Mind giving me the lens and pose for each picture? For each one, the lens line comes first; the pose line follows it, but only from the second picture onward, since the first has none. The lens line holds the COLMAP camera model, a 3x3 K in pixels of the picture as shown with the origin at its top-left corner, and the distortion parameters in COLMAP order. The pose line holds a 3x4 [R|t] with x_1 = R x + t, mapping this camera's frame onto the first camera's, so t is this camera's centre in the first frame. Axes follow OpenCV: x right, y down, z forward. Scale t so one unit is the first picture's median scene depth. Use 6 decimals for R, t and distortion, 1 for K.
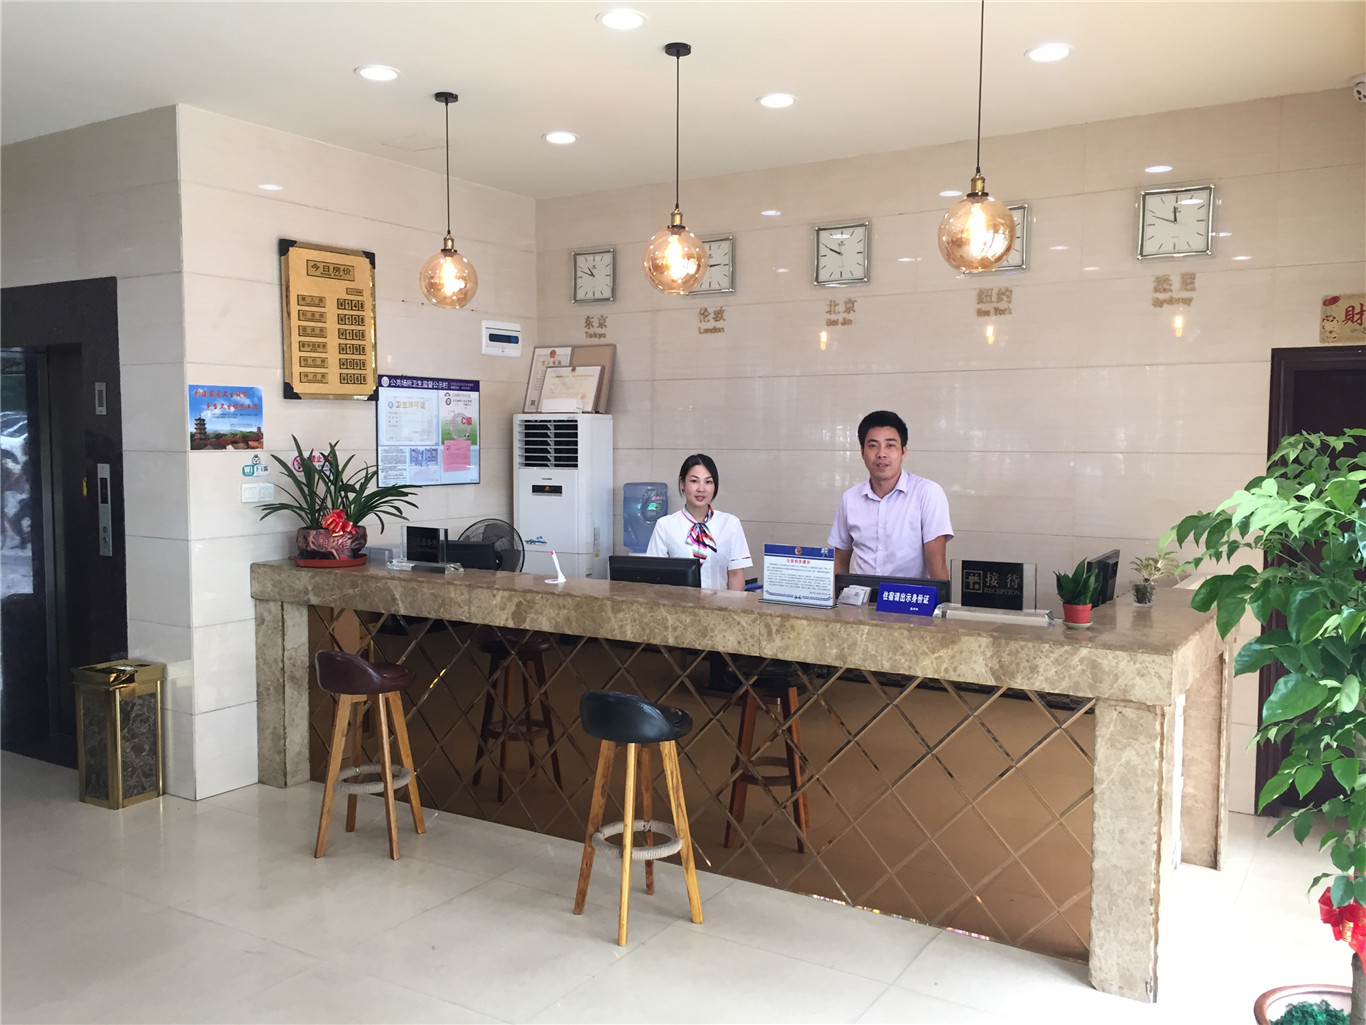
lens RADIAL K [[1159.5, 0, 692.3], [0, 1159.5, 506.4], [0, 0, 1]] dist [0.079582, -0.098244]
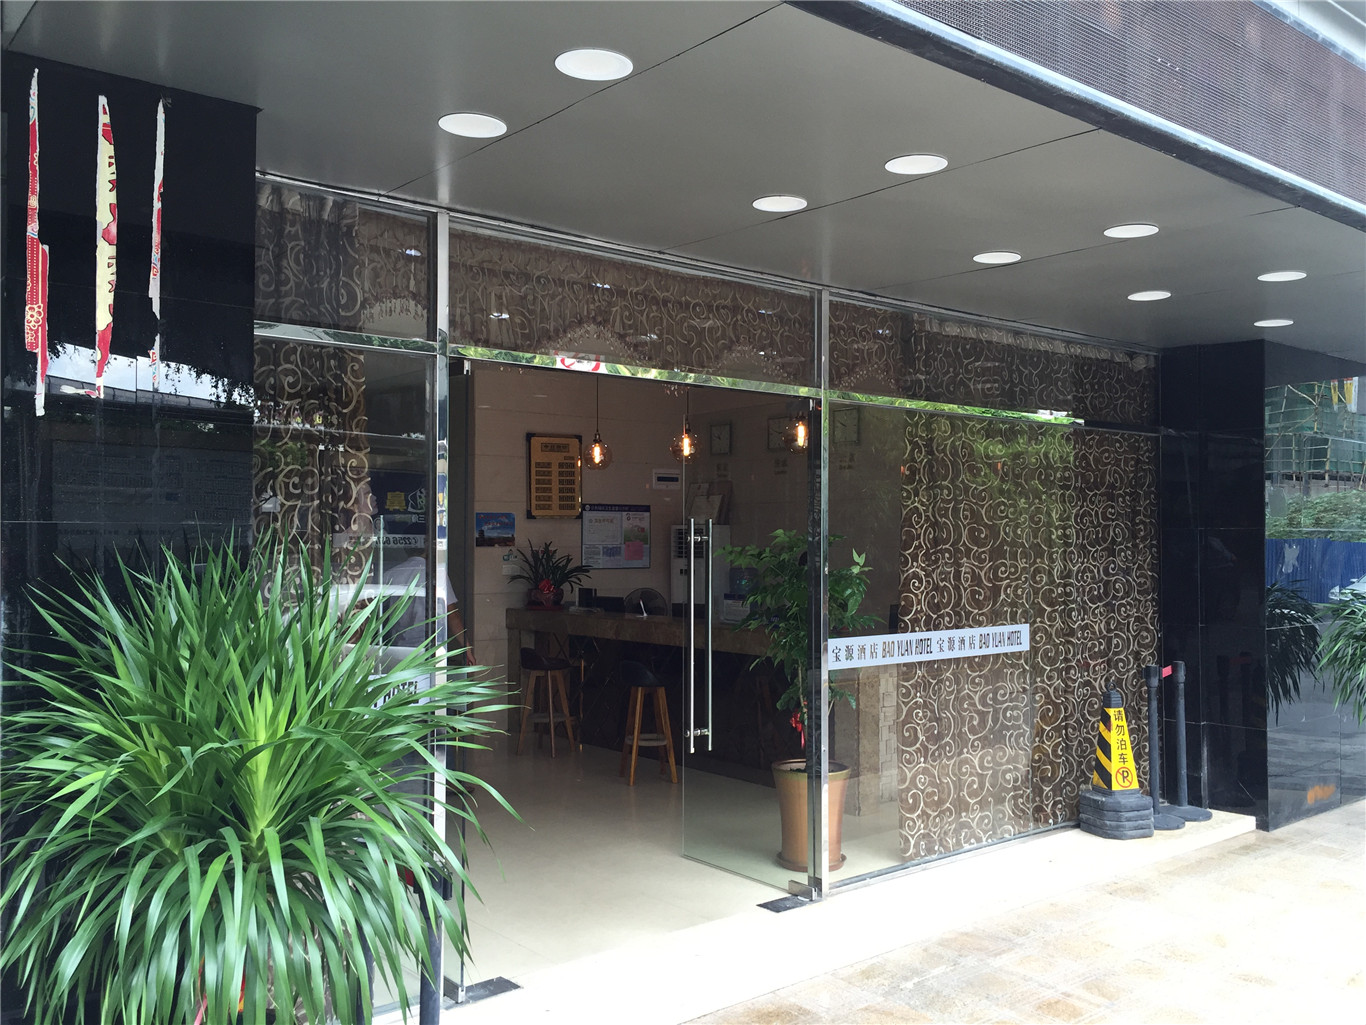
lens RADIAL K [[1159.5, 0, 692.3], [0, 1159.5, 506.4], [0, 0, 1]] dist [0.079582, -0.098244]
pose [[0.948472, -0.013032, -0.316593, 0.482353], [-0.016049, 0.995896, -0.089074, 0.047179], [0.316455, 0.089565, 0.944370, -0.648961]]
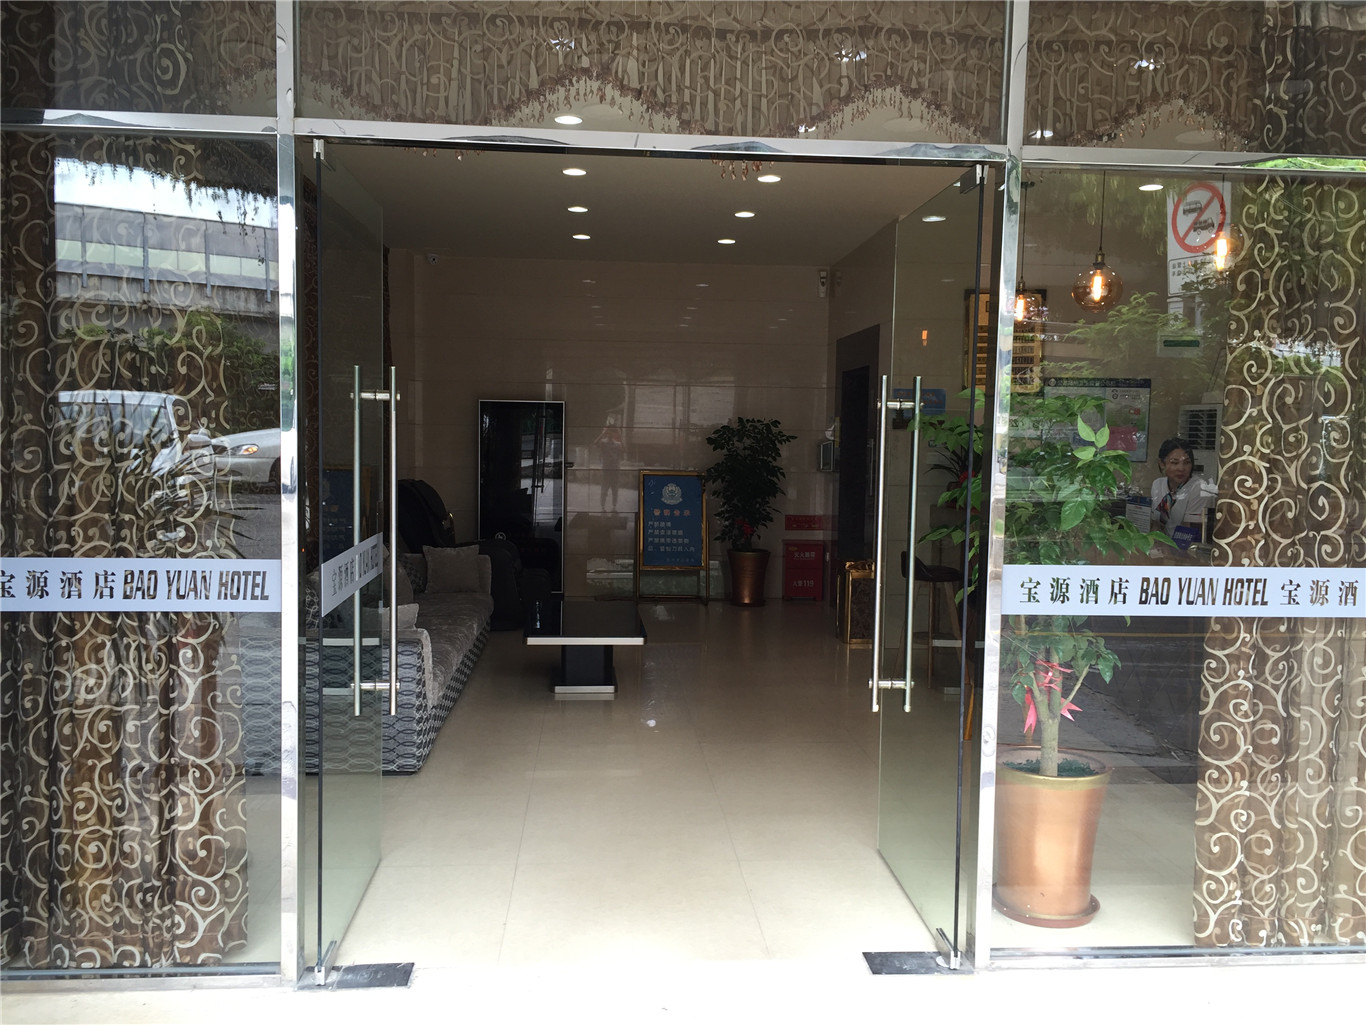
lens RADIAL K [[1159.5, 0, 692.3], [0, 1159.5, 506.4], [0, 0, 1]] dist [0.079582, -0.098244]
pose [[0.589819, 0.057623, -0.805477, 0.668875], [-0.064452, 0.997628, 0.024174, 0.035343], [0.804959, 0.037657, 0.592134, -0.157469]]
